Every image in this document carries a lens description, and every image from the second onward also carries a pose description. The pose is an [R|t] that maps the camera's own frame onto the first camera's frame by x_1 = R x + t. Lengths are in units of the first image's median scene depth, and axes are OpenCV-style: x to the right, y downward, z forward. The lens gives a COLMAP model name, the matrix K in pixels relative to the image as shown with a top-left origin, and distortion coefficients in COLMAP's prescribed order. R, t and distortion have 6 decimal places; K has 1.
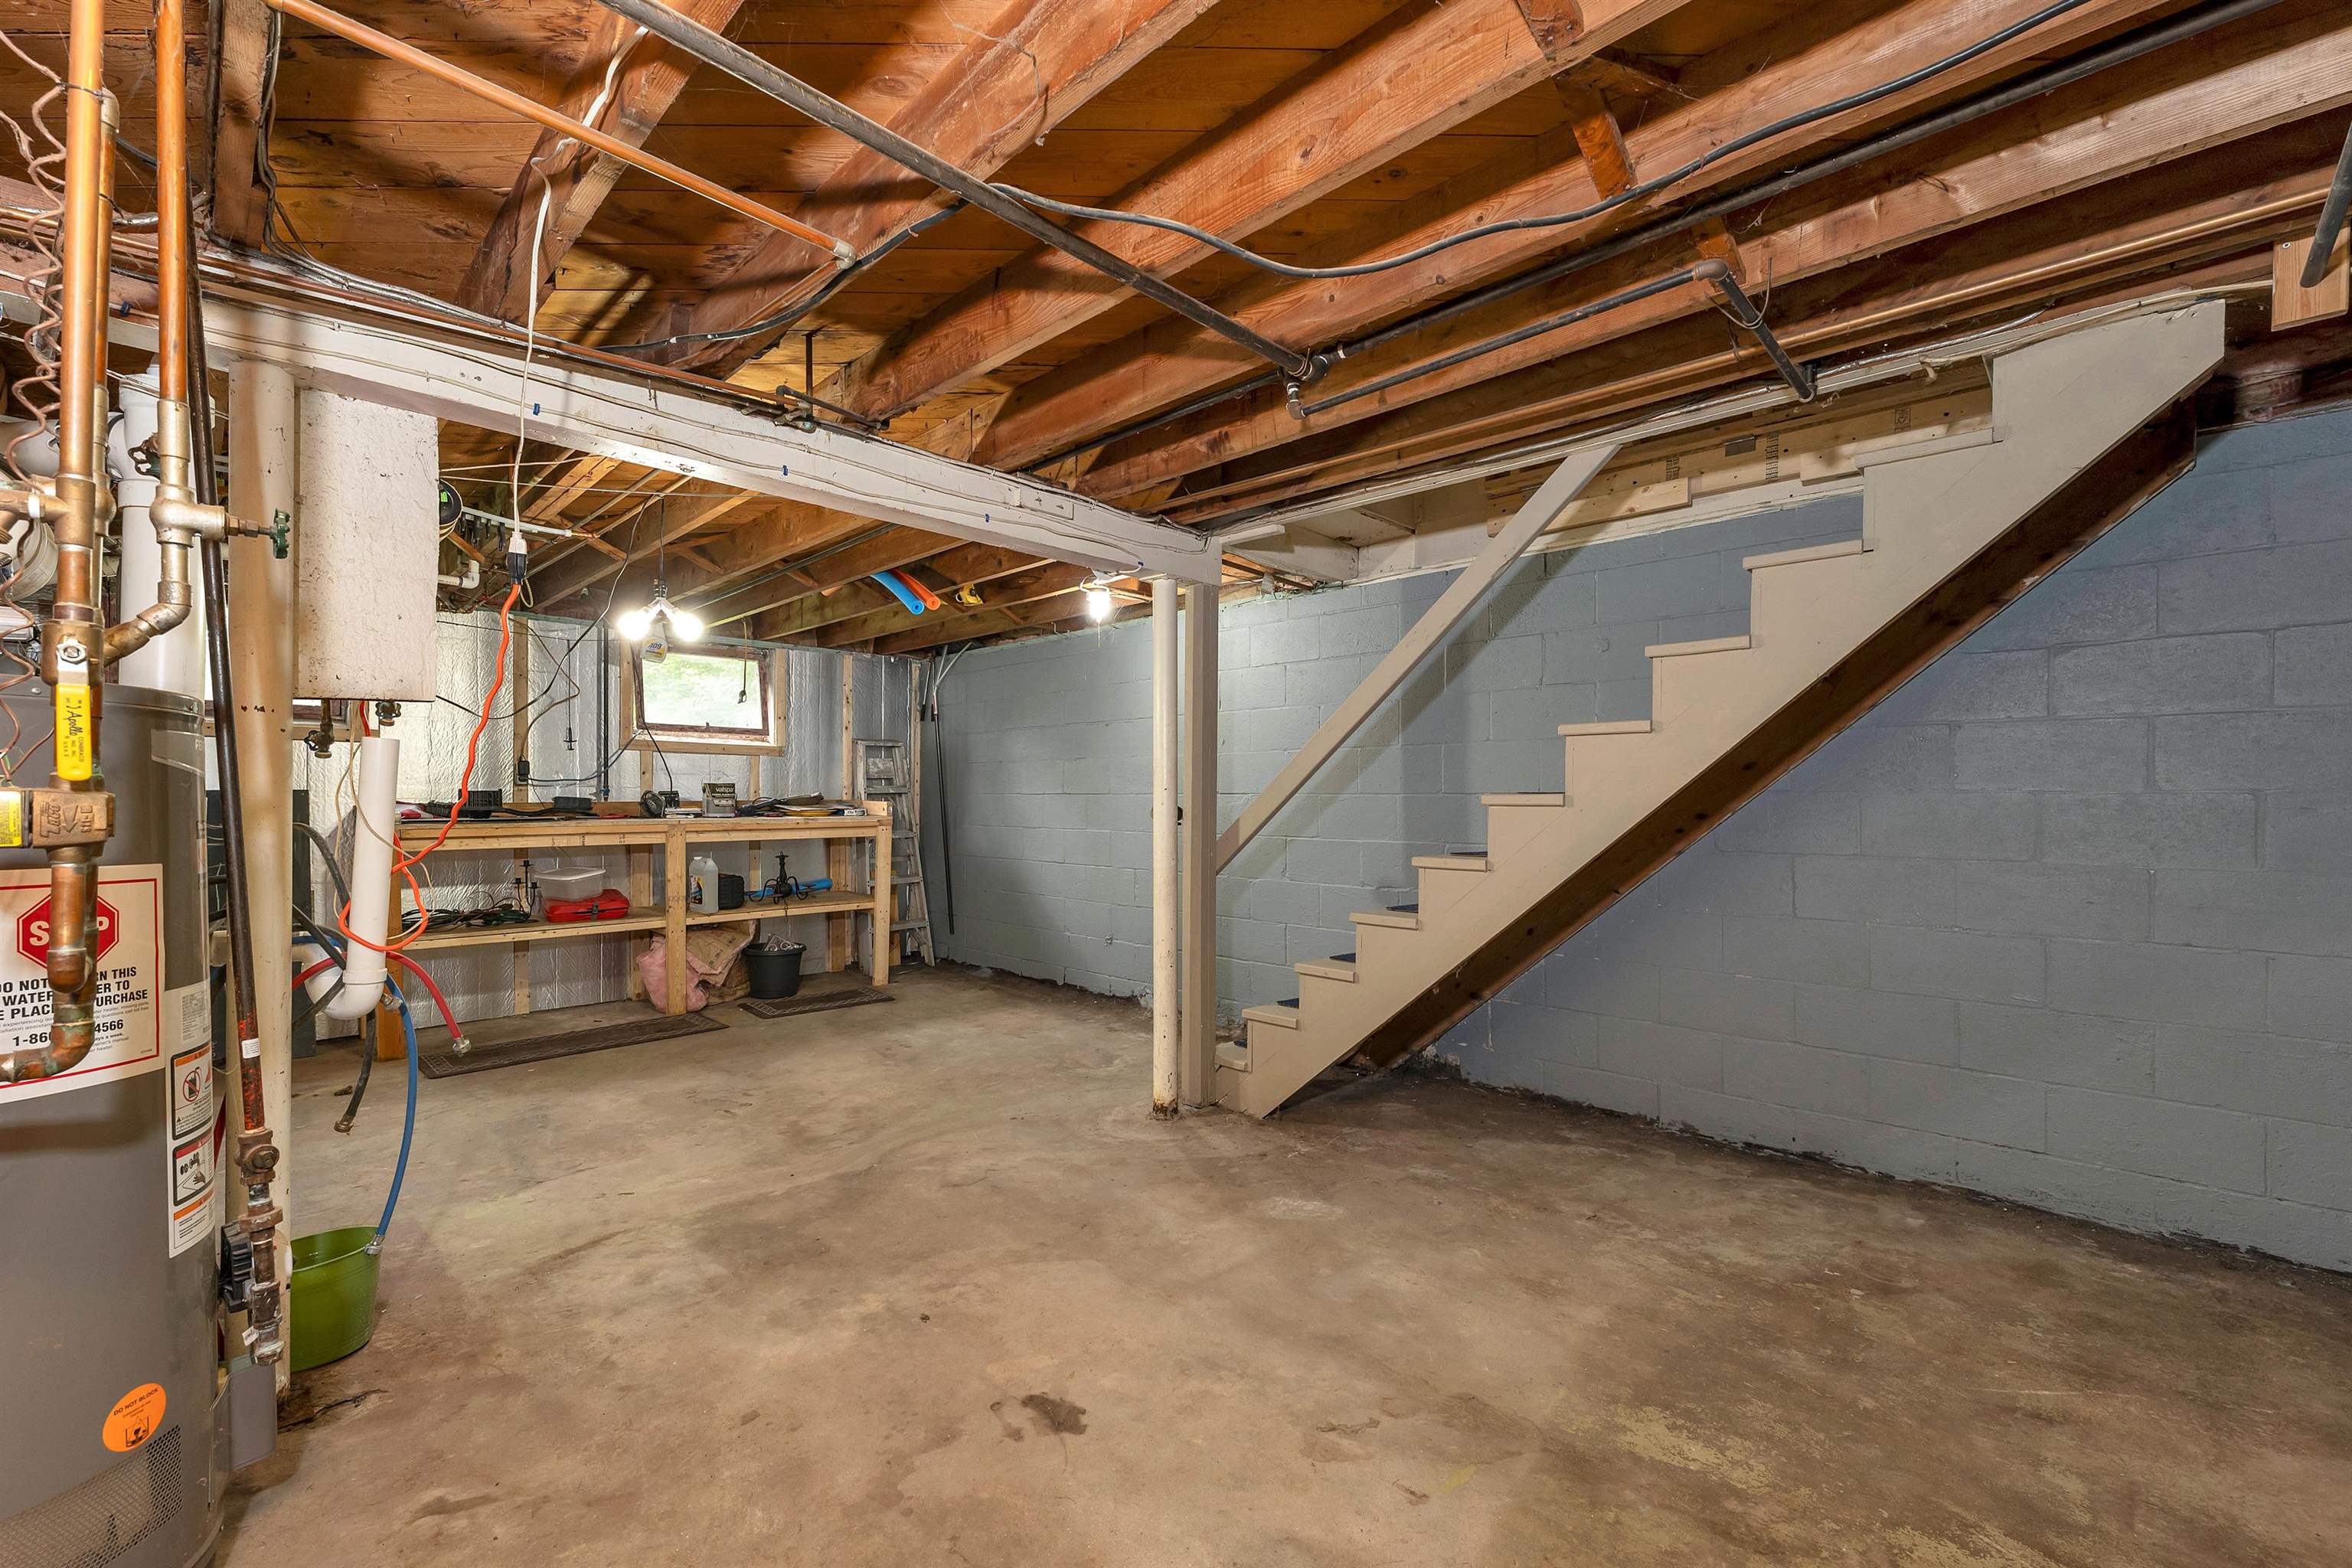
lens RADIAL K [[998.8, 0, 1175.1], [0, 998.8, 797.8], [0, 0, 1]] dist [0.007890, 0.000602]
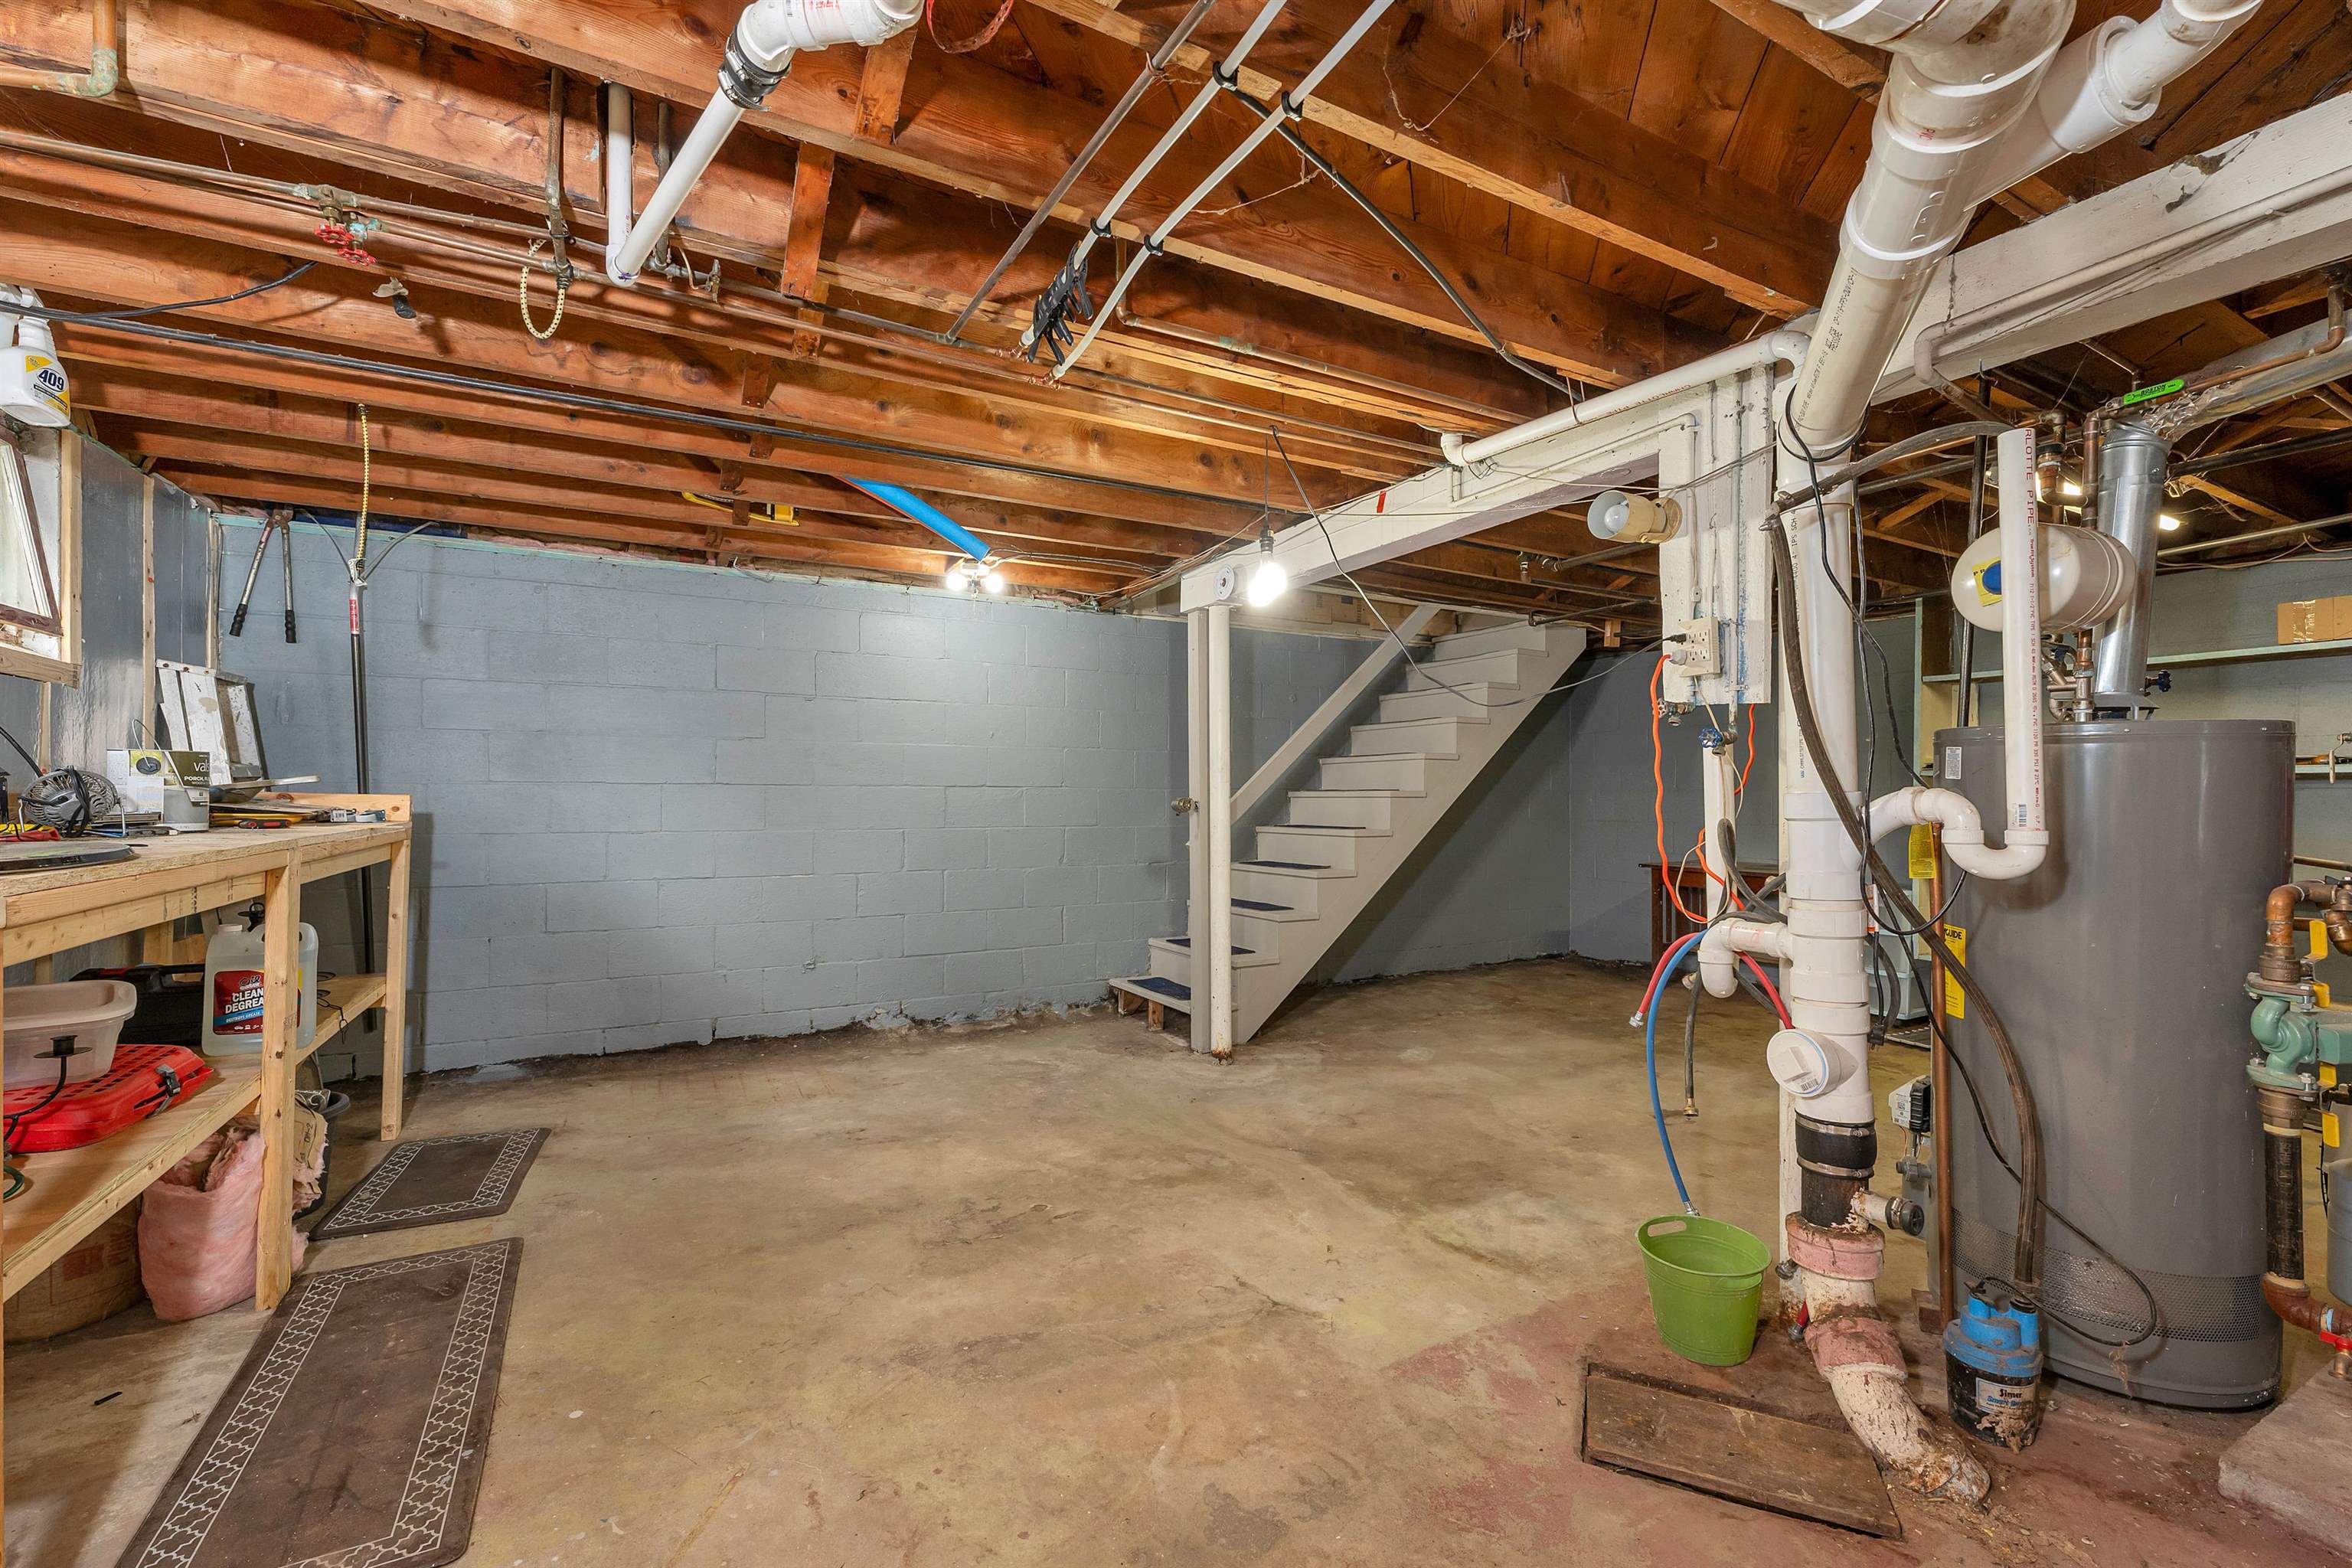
lens RADIAL K [[998.8, 0, 1175.1], [0, 998.8, 797.8], [0, 0, 1]] dist [0.007890, 0.000602]
pose [[0.253196, 0.000151, 0.967415, -1.278223], [-0.006904, 0.999975, 0.001651, 0.001172], [-0.967390, -0.007097, 0.253191, 0.818260]]
